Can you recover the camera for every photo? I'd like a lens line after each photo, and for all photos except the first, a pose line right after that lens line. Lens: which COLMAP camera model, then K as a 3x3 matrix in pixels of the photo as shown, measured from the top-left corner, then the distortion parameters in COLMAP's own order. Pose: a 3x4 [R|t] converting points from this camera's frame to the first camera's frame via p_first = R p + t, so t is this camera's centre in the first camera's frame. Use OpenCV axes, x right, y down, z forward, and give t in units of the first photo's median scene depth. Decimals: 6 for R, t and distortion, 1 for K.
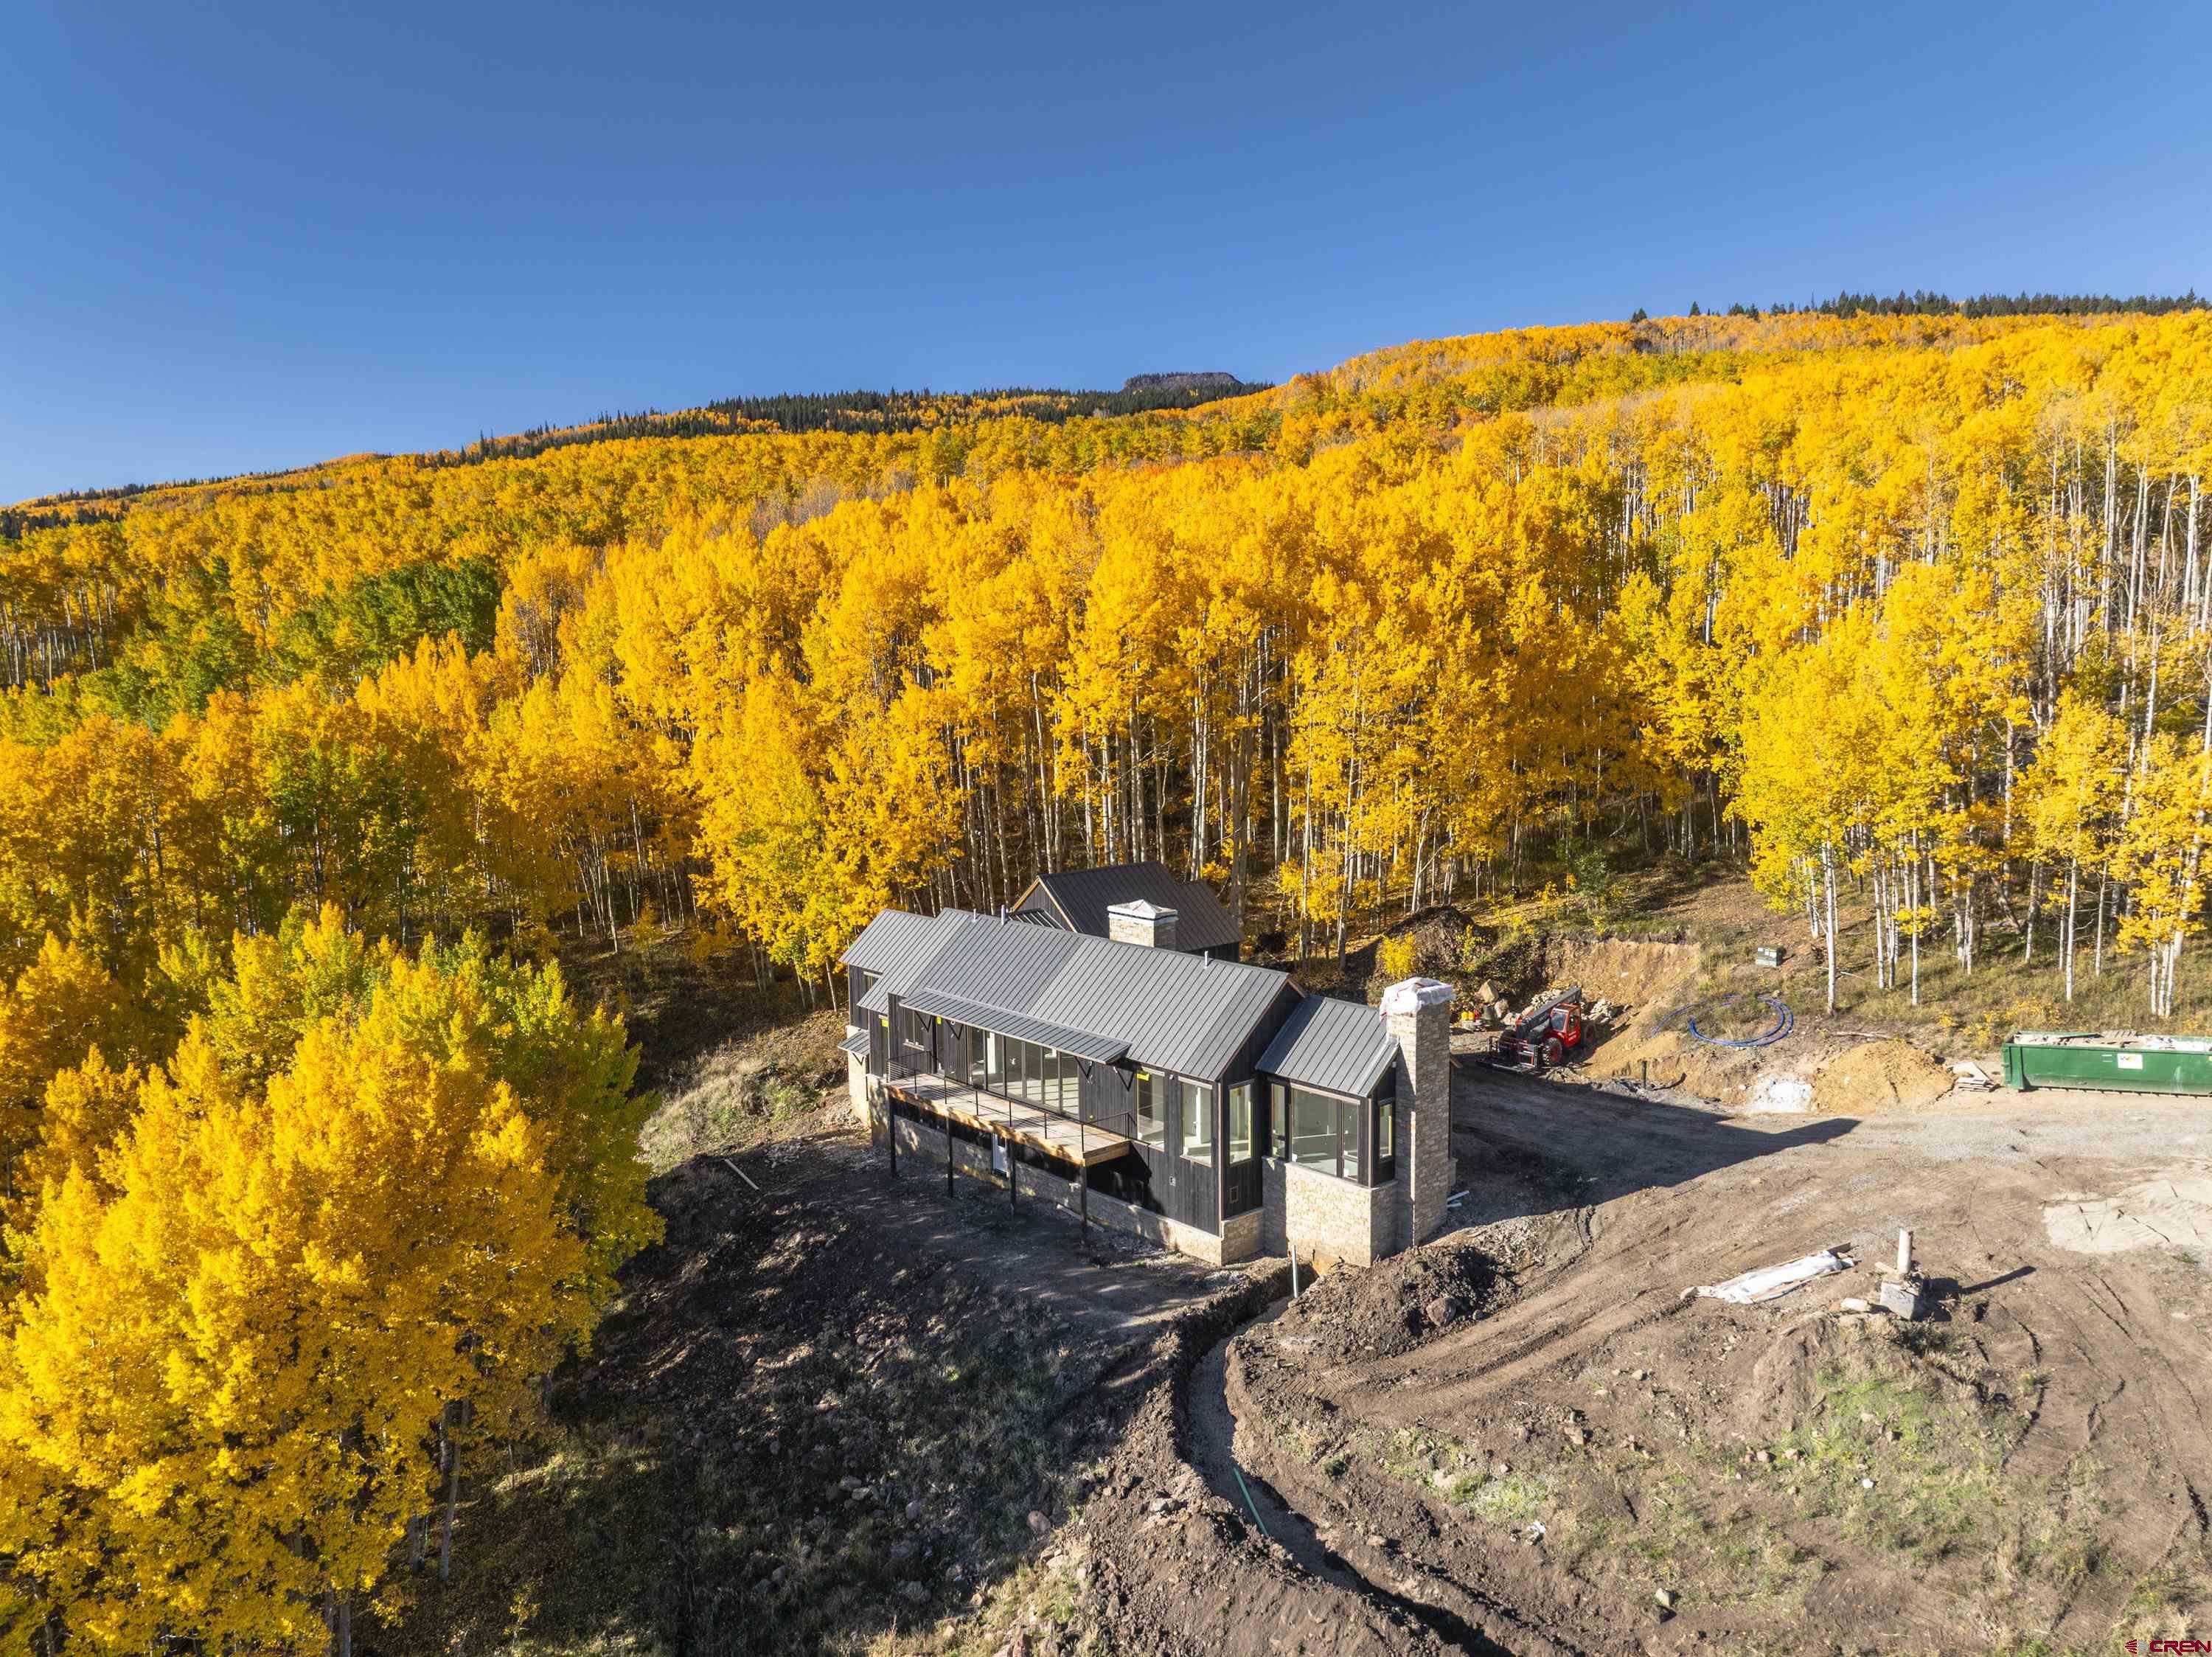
lens RADIAL K [[1590.6, 0, 1104.5], [0, 1590.6, 828.8], [0, 0, 1]] dist [-0.035599, 0.002039]
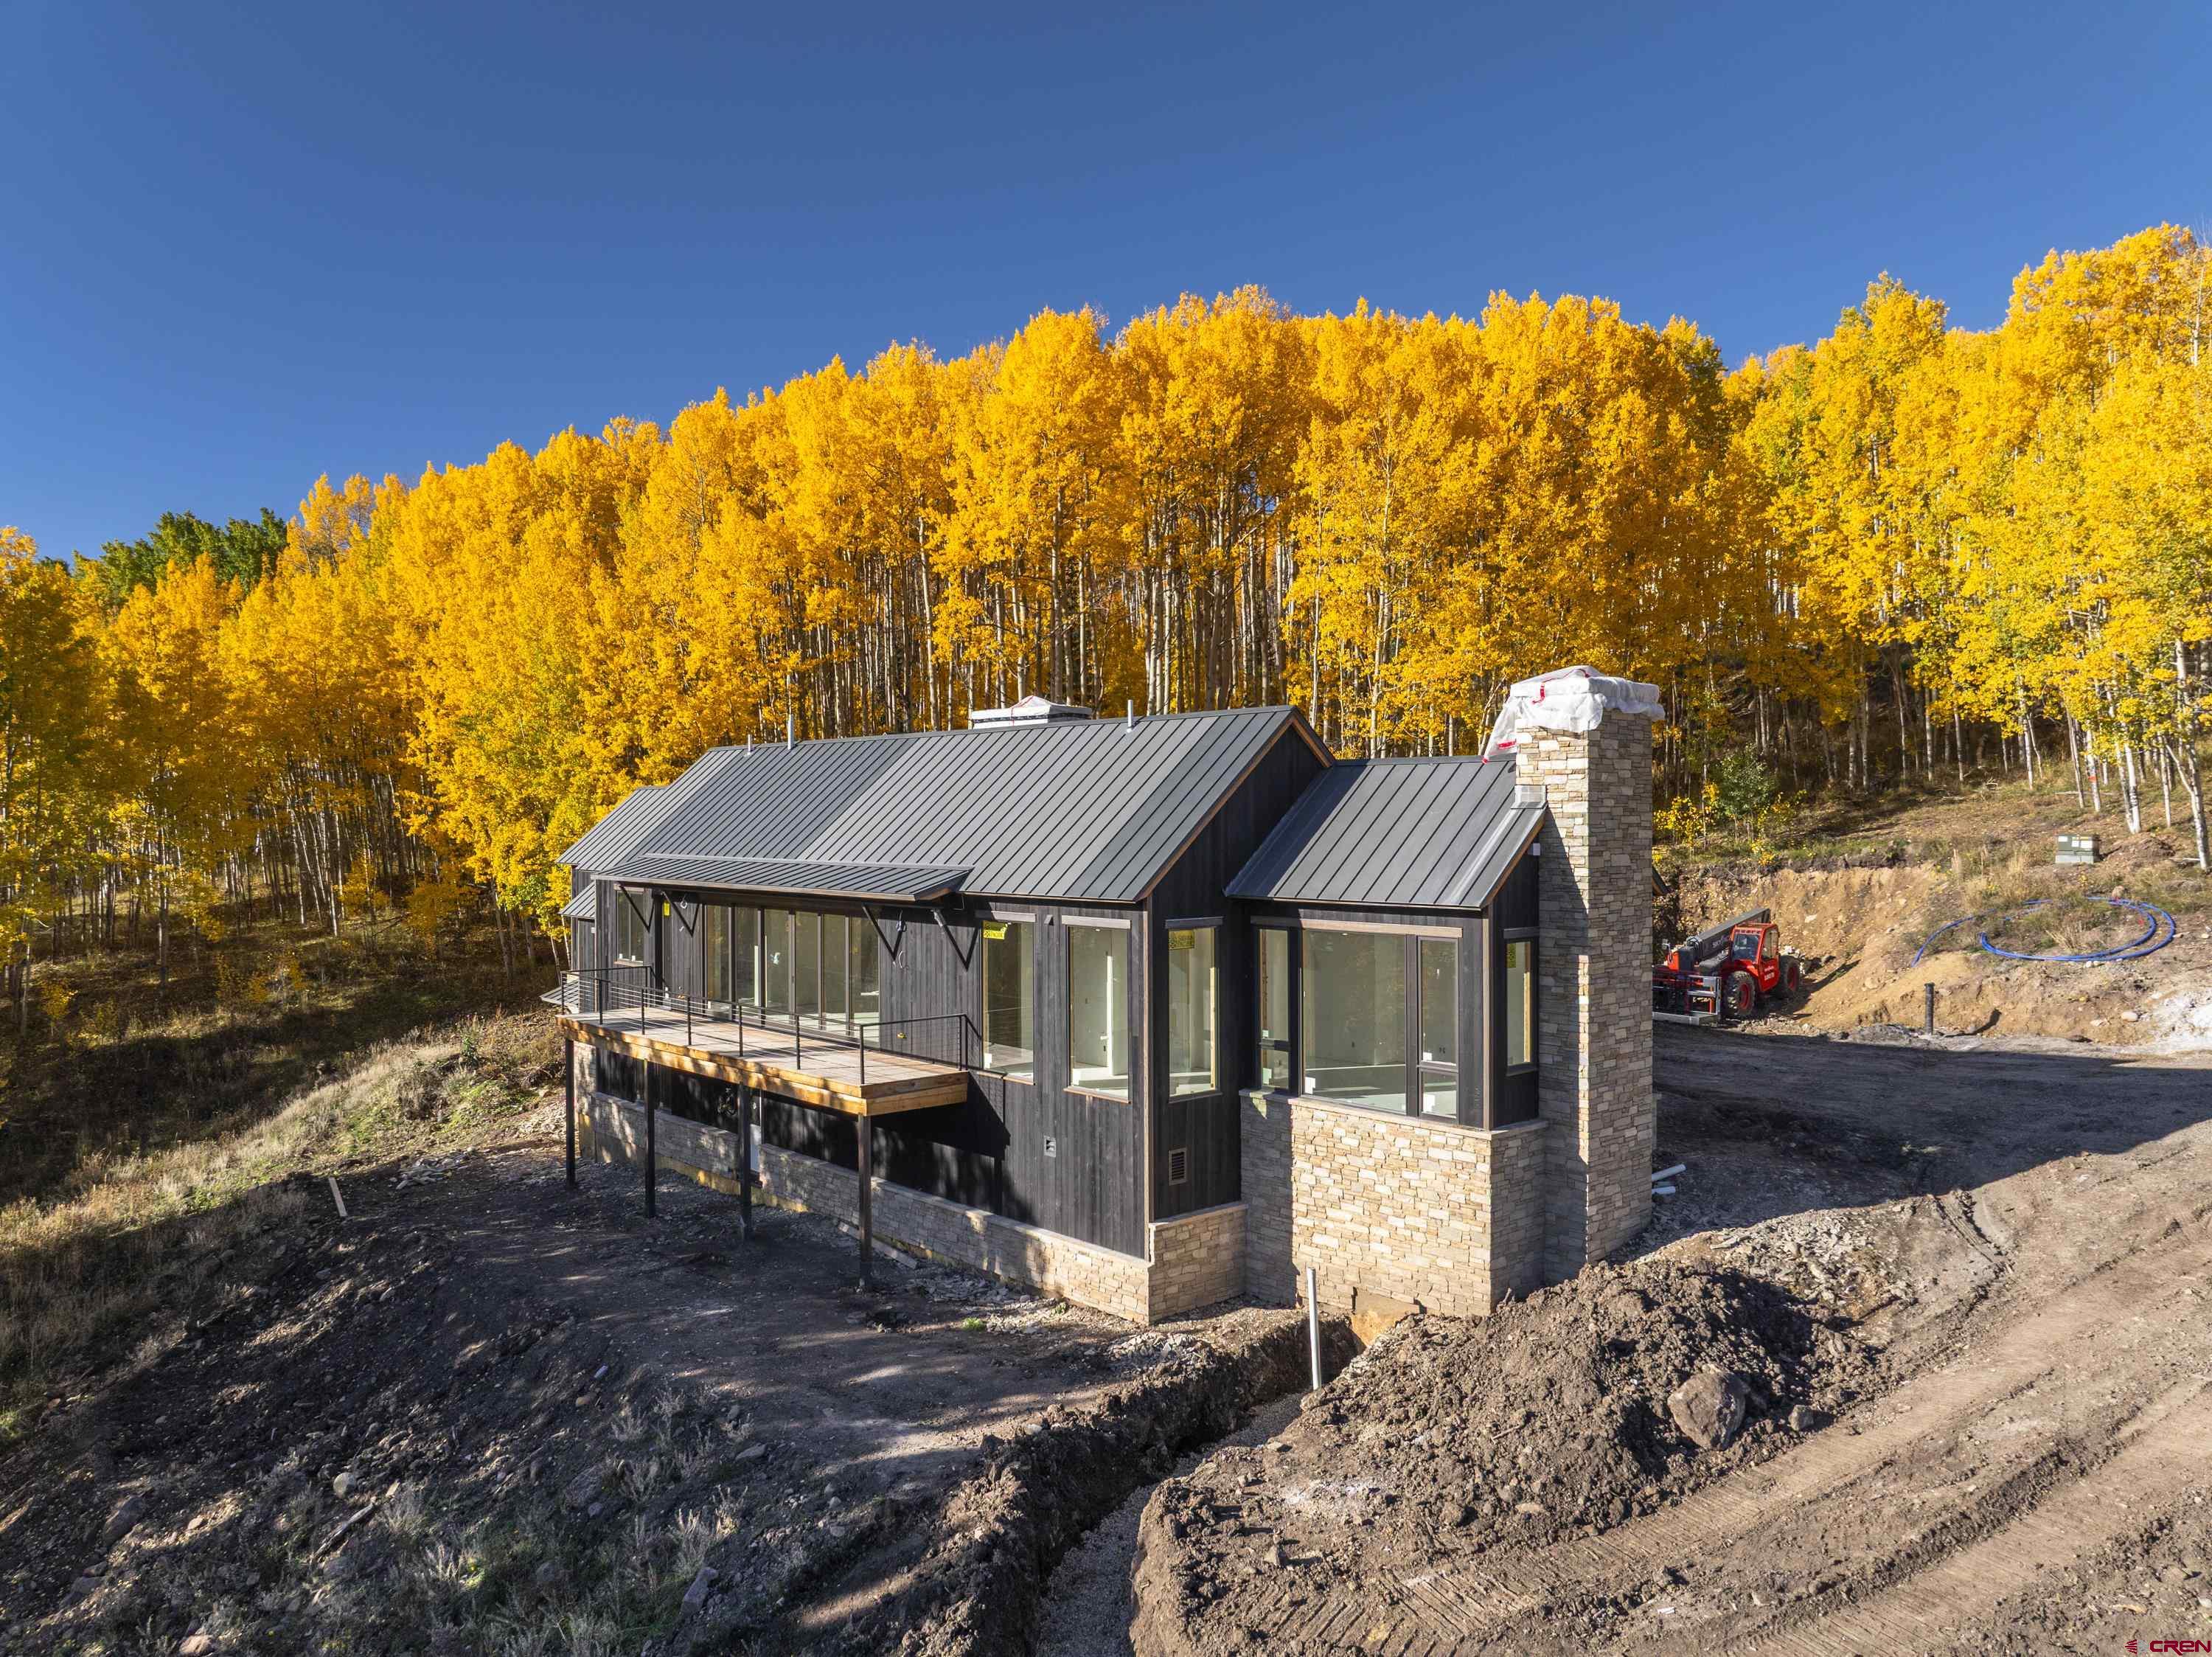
lens RADIAL K [[1590.6, 0, 1113.2], [0, 1590.6, 820.1], [0, 0, 1]] dist [-0.035599, 0.002039]
pose [[0.999902, 0.008214, 0.011304, 0.056810], [-0.006972, 0.994364, -0.105791, 0.179607], [-0.012109, 0.105702, 0.994324, 0.534941]]
